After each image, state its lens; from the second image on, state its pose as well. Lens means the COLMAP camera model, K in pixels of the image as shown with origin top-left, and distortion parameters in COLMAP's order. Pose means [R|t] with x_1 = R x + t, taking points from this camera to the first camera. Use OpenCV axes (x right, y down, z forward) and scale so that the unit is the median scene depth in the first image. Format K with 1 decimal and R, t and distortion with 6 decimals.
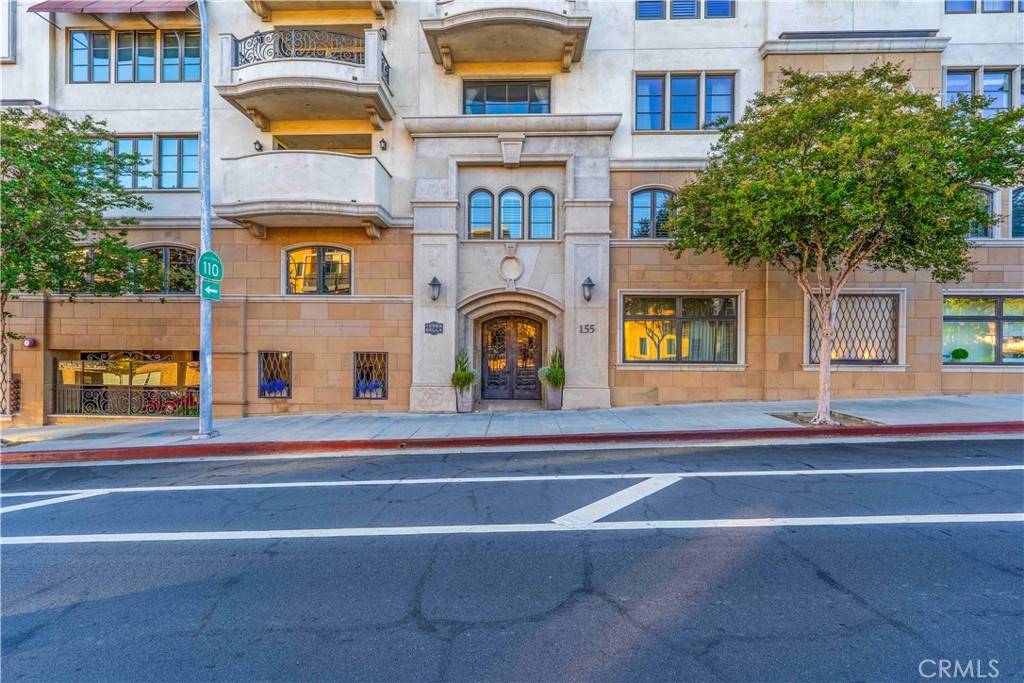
lens RADIAL K [[414.8, 0, 511.3], [0, 414.8, 341.9], [0, 0, 1]] dist [0.002307, -0.001821]
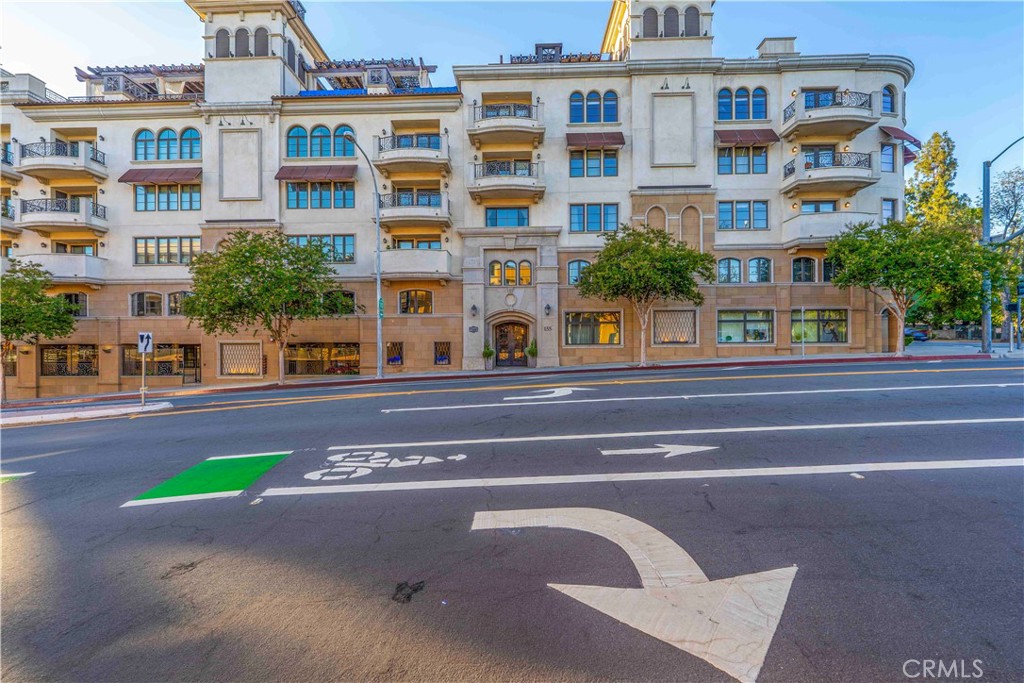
lens RADIAL K [[414.8, 0, 517.6], [0, 414.8, 340.3], [0, 0, 1]] dist [0.002307, -0.001821]
pose [[0.999735, -0.014095, 0.018178, -0.006077], [0.014241, 0.999867, -0.007890, 0.040325], [-0.018064, 0.008147, 0.999804, -1.055454]]
